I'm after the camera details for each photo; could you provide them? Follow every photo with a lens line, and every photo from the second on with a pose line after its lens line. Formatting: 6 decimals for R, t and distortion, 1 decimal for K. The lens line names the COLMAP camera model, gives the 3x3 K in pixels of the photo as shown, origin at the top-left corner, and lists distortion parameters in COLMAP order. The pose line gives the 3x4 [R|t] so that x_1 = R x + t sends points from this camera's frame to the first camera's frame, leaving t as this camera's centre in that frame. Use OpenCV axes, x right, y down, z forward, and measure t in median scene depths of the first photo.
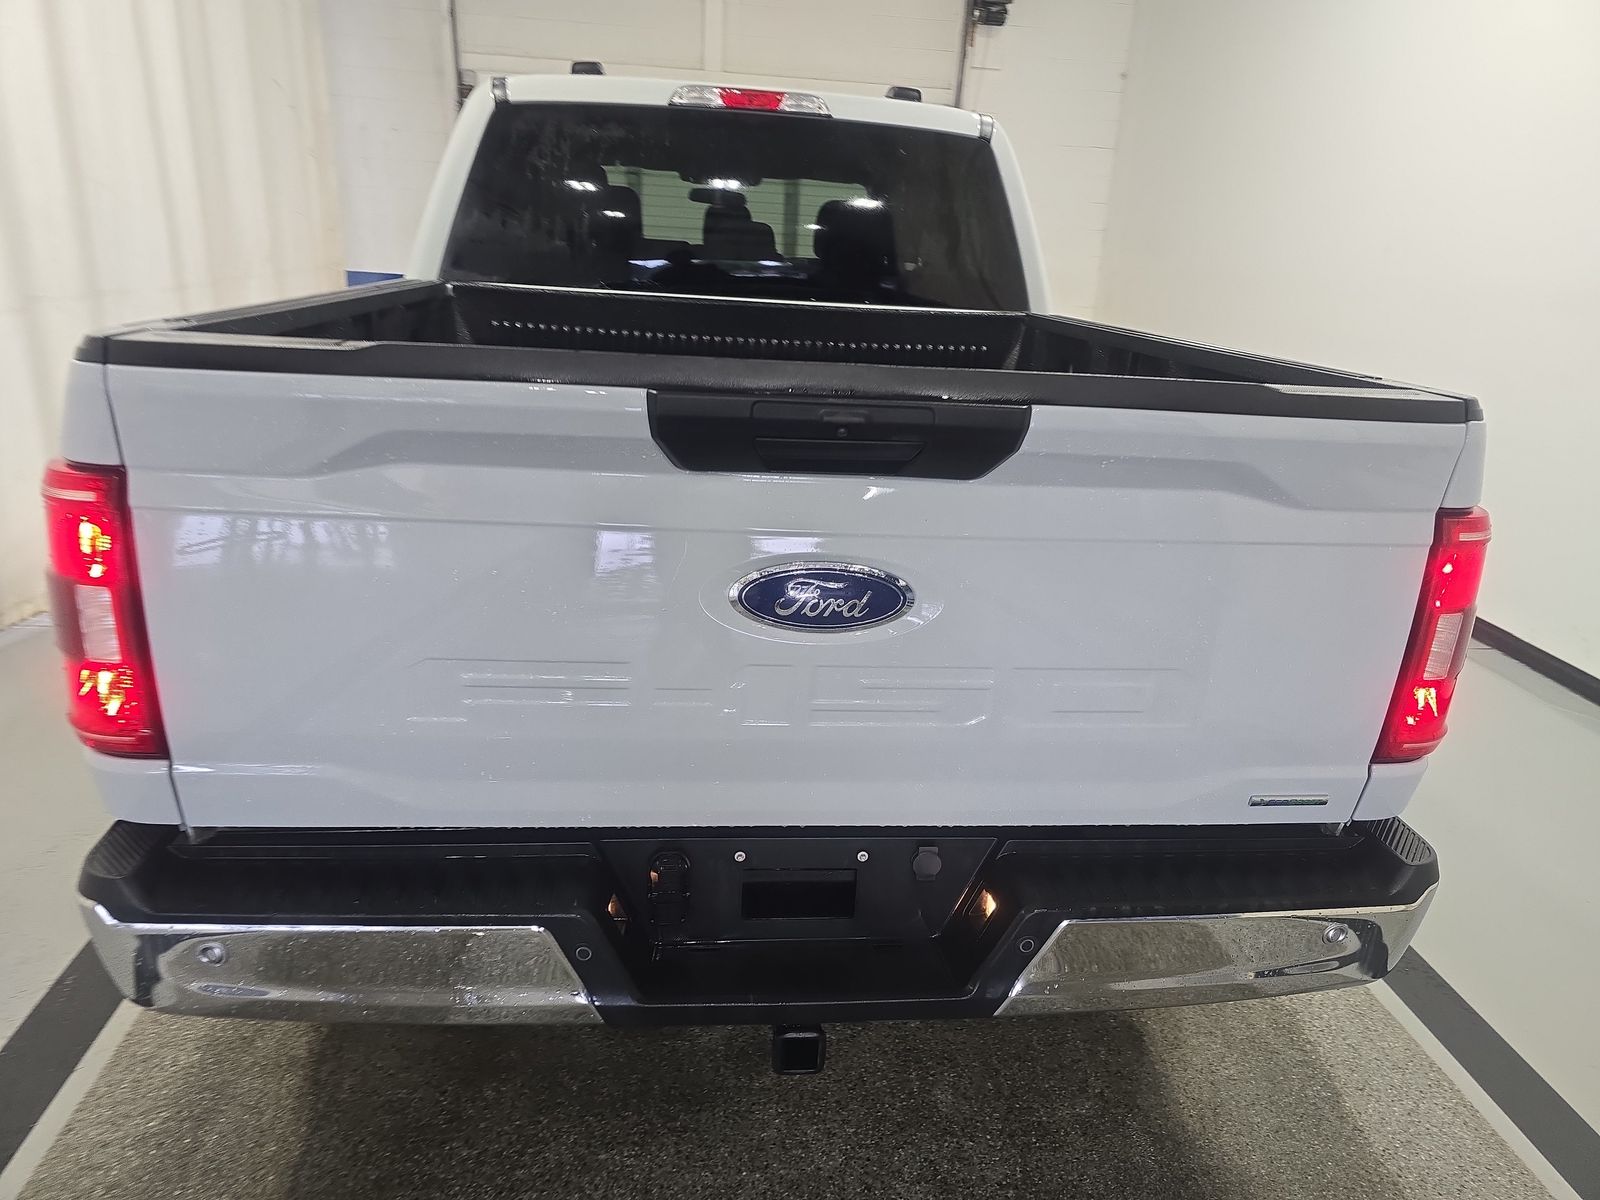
lens RADIAL K [[1064.1, 0, 802.4], [0, 1064.1, 600.2], [0, 0, 1]] dist [-0.007858, -0.008072]
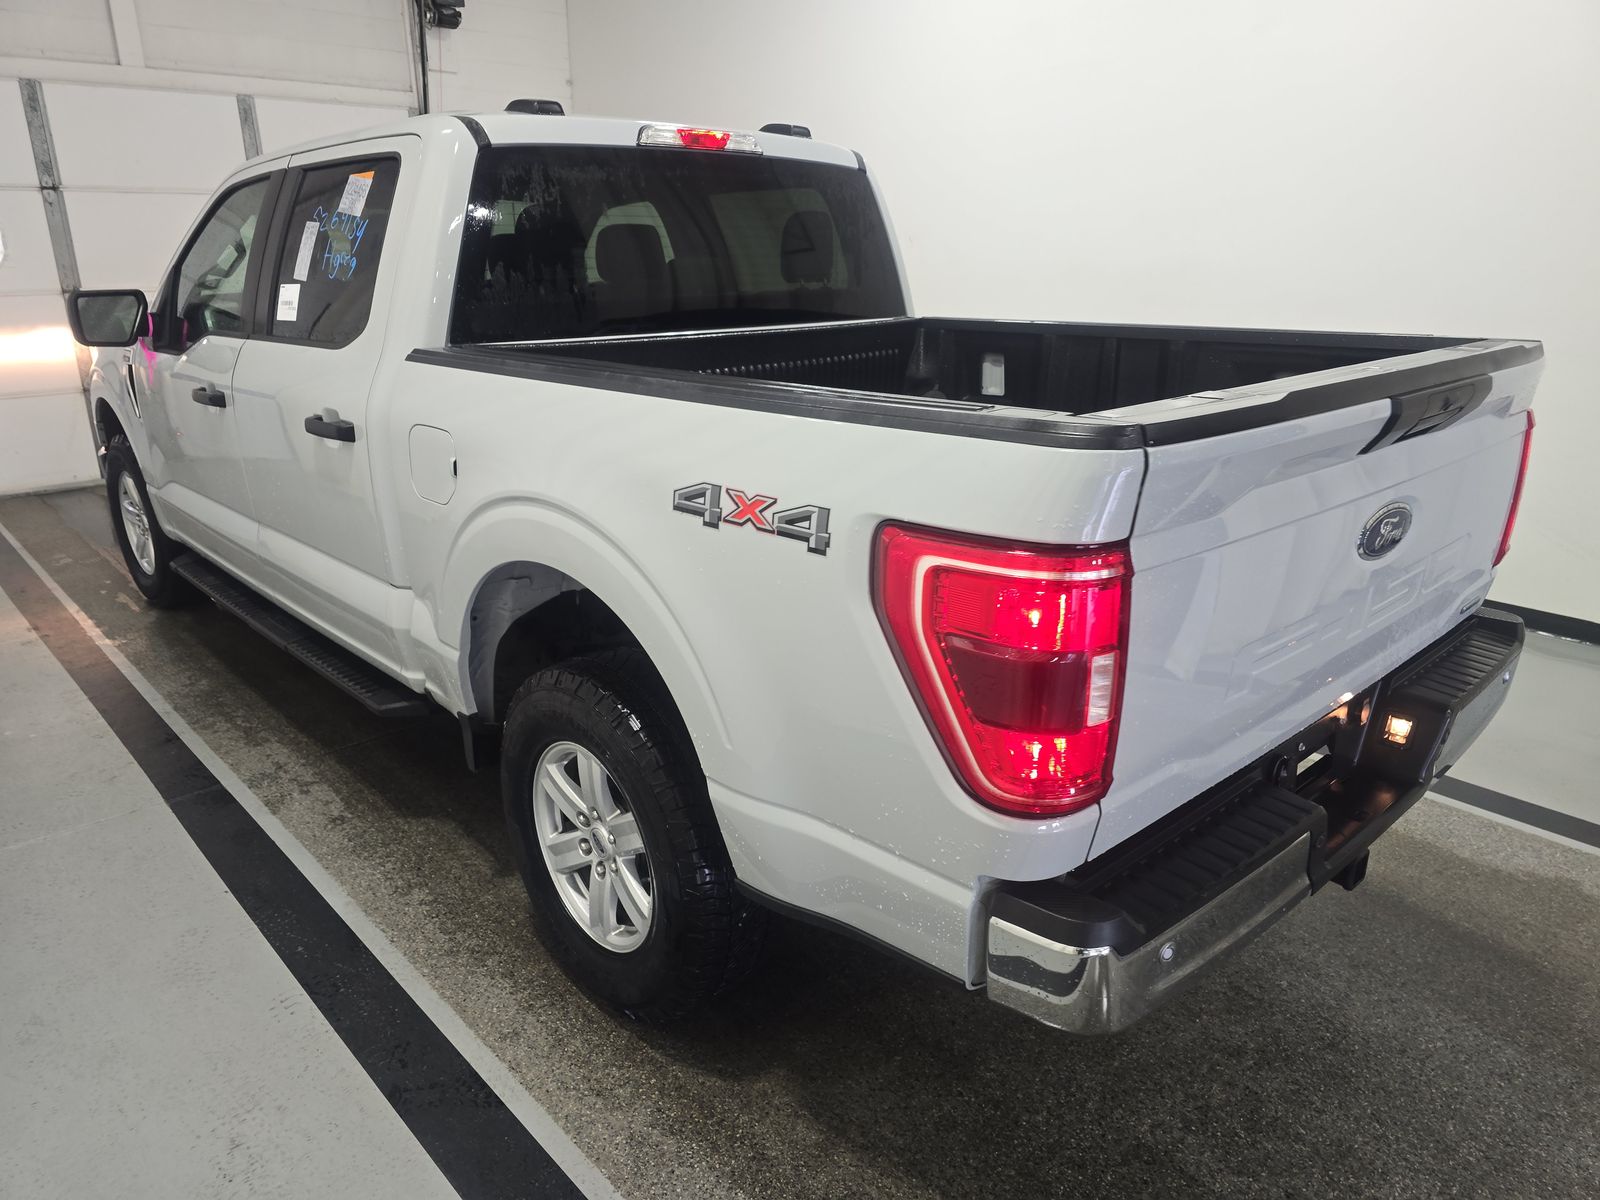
lens RADIAL K [[1064.1, 0, 809.5], [0, 1064.1, 595.6], [0, 0, 1]] dist [-0.007858, -0.008072]
pose [[0.812622, -0.237217, 0.532329, -0.613665], [0.234229, 0.969331, 0.074394, -0.092526], [-0.533650, 0.064232, 0.843262, 0.099905]]
